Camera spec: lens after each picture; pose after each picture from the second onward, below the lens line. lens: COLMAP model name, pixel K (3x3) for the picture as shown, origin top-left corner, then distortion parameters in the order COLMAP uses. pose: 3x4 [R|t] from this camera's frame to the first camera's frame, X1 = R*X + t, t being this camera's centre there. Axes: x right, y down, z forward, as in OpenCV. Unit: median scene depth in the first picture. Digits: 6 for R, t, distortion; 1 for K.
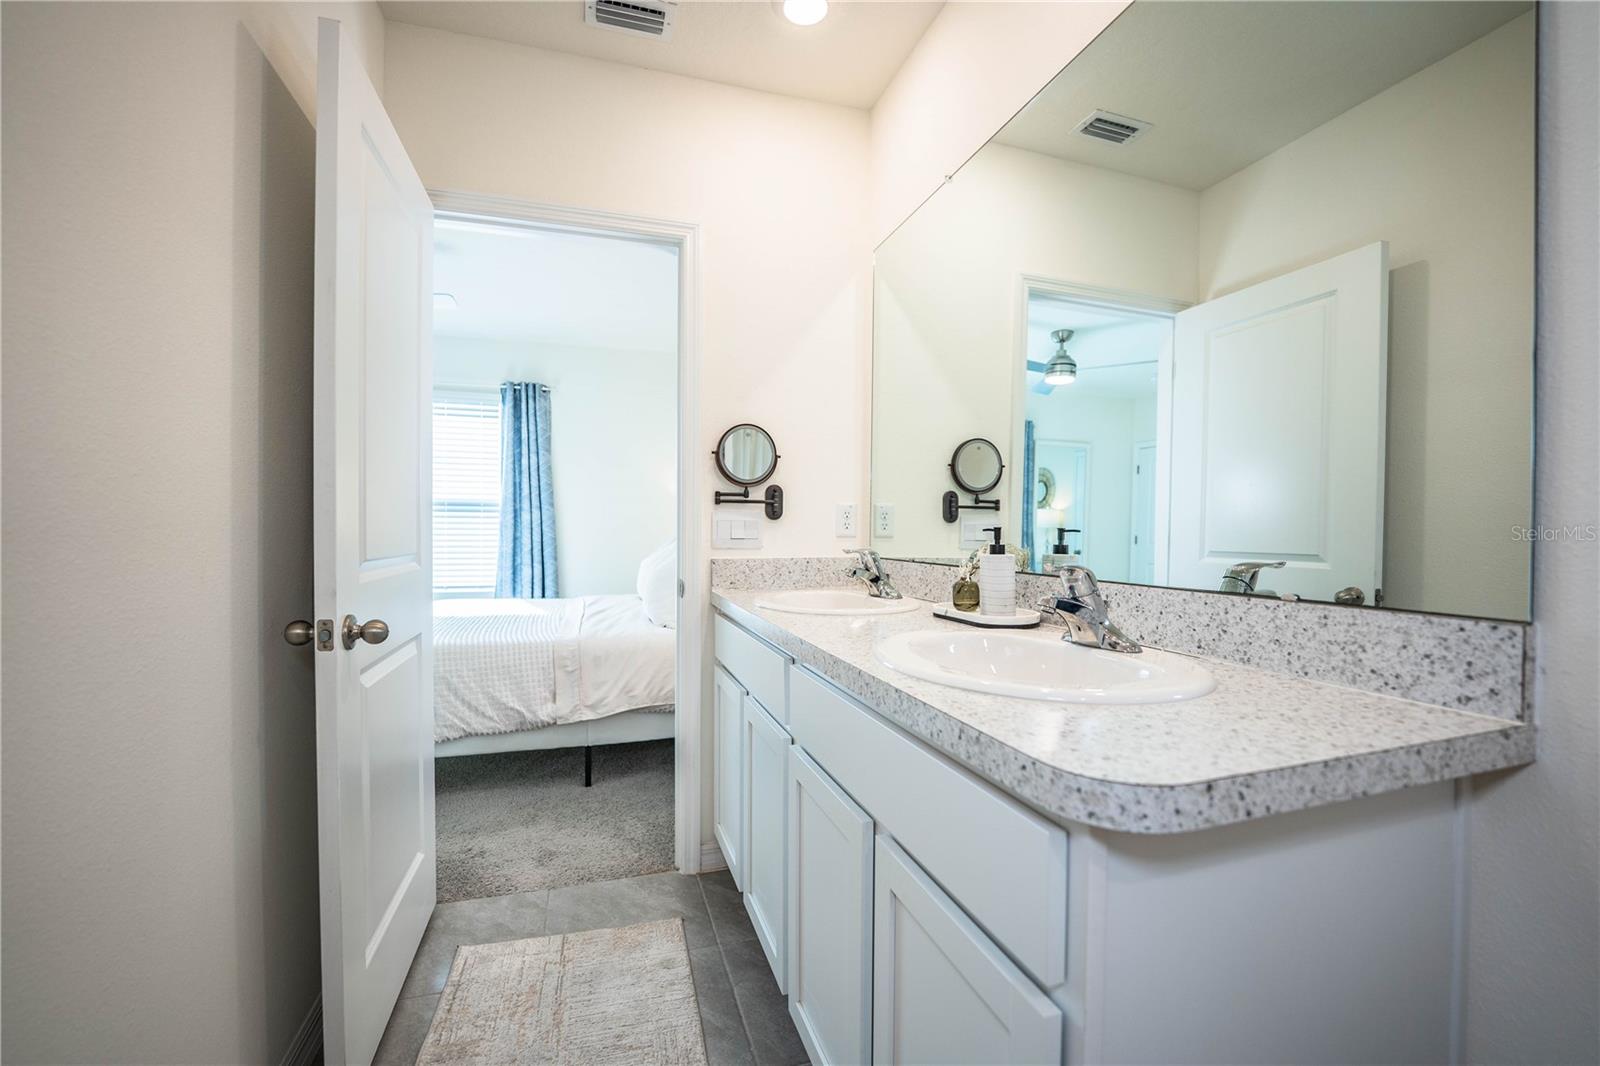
lens RADIAL K [[658.0, 0, 815.7], [0, 658.0, 532.3], [0, 0, 1]] dist [-0.023673, 0.000809]
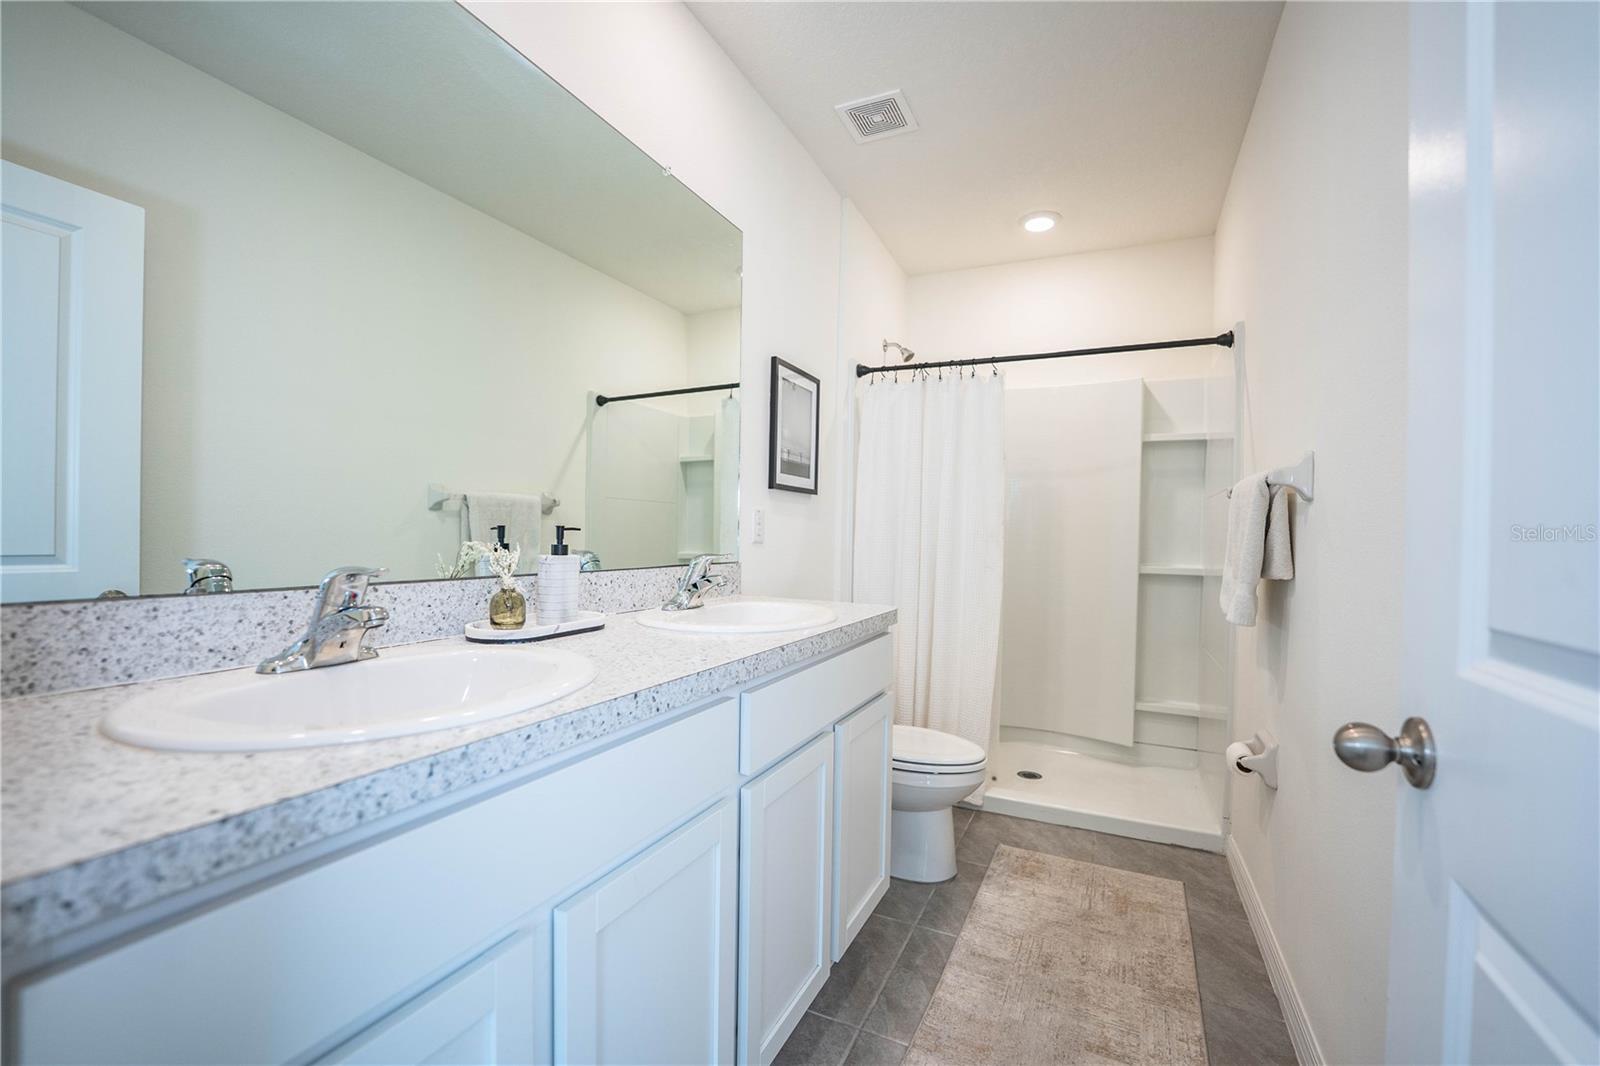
lens RADIAL K [[658.0, 0, 812.5], [0, 658.0, 533.8], [0, 0, 1]] dist [-0.023673, 0.000809]
pose [[-0.702453, -0.026885, 0.711222, -0.615144], [-0.026536, 0.999581, 0.011577, -0.019275], [-0.711235, -0.010741, -0.702872, 1.059668]]
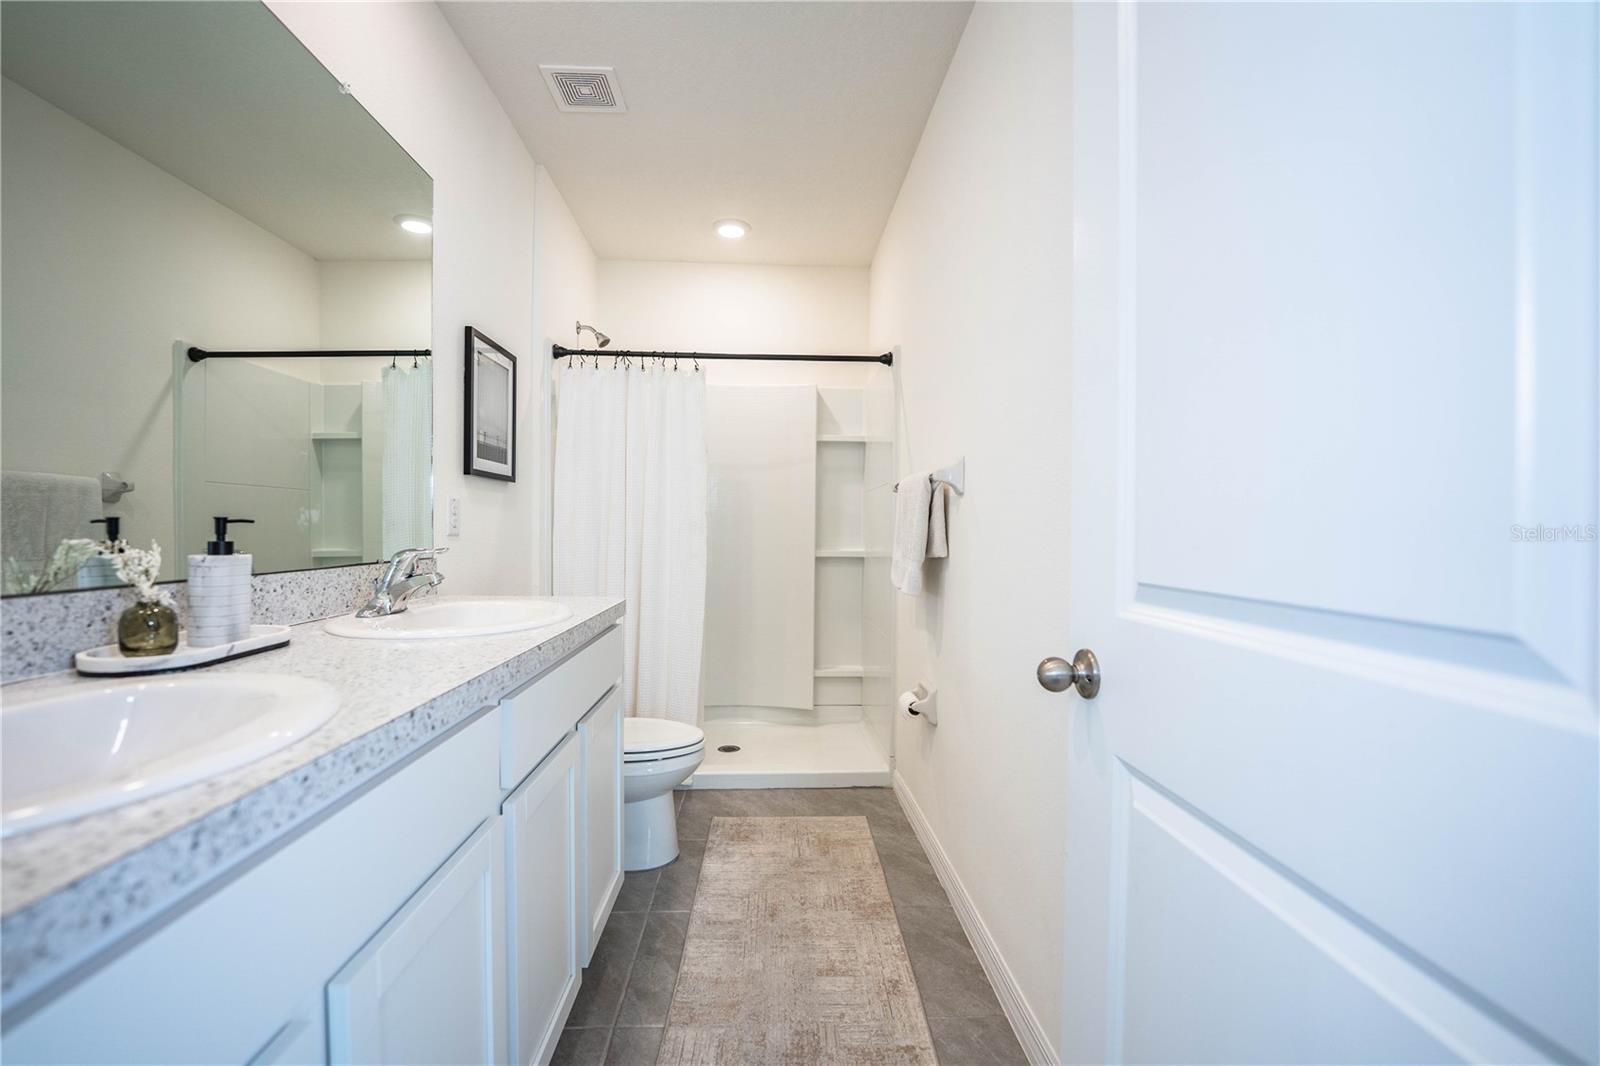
lens RADIAL K [[658.0, 0, 793.6], [0, 658.0, 532.2], [0, 0, 1]] dist [-0.023673, 0.000809]
pose [[-0.951905, -0.022636, 0.305557, -0.445961], [-0.019675, 0.999725, 0.012765, -0.012139], [-0.305762, 0.006139, -0.952088, 1.206313]]
